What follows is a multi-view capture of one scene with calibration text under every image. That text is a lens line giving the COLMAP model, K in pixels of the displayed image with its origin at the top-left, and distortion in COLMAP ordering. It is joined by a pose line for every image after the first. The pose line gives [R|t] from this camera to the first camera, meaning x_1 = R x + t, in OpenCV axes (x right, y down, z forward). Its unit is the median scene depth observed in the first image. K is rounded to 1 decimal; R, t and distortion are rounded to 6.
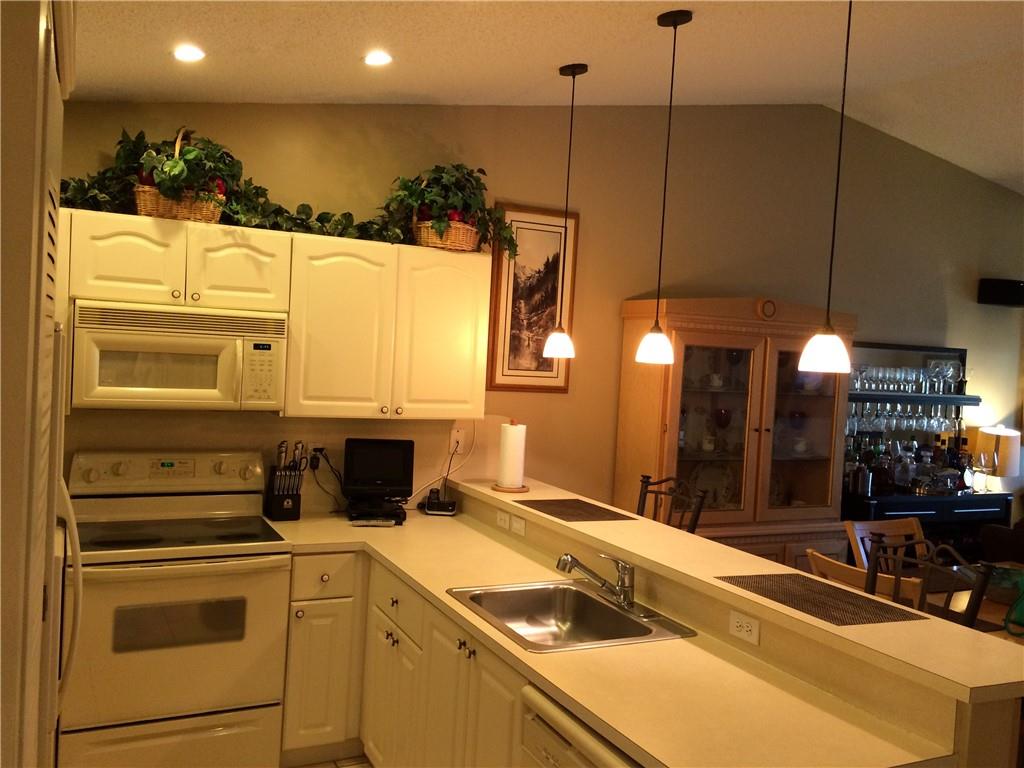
lens RADIAL K [[874.0, 0, 512.0], [0, 874.0, 384.0], [0, 0, 1]] dist [0.095725, -0.126890]
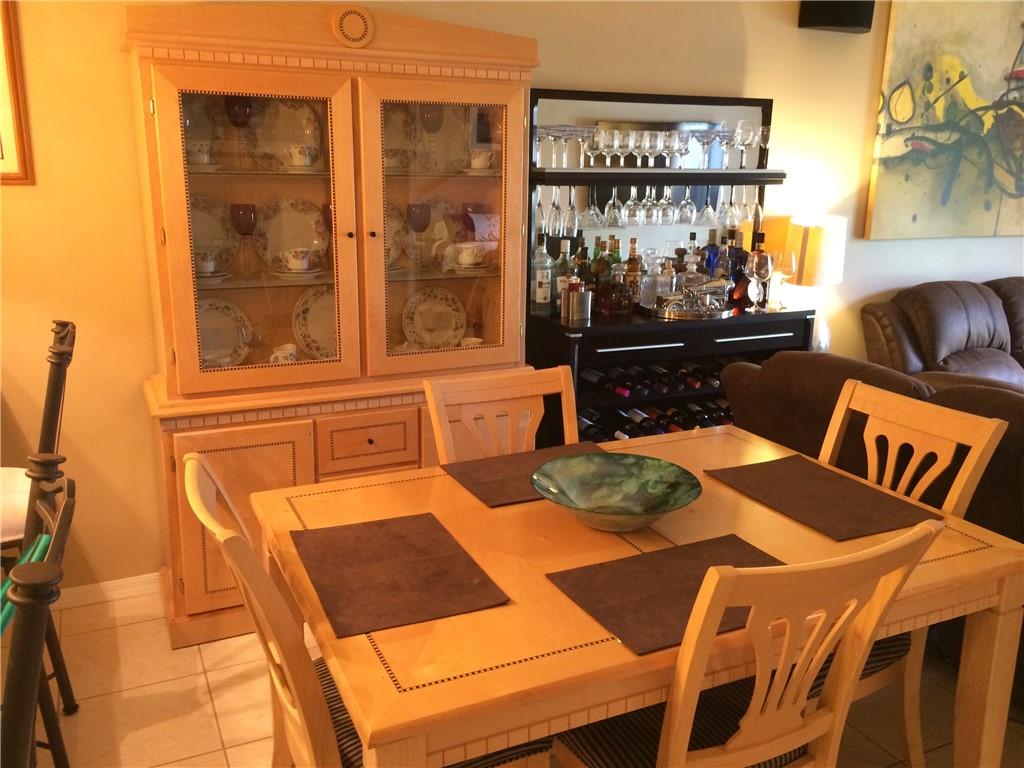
lens RADIAL K [[874.0, 0, 512.0], [0, 874.0, 384.0], [0, 0, 1]] dist [0.095725, -0.126890]
pose [[0.999121, -0.038139, -0.017394, 0.409757], [0.040924, 0.977310, 0.207823, 0.031749], [0.009074, -0.208352, 0.978012, 0.376251]]
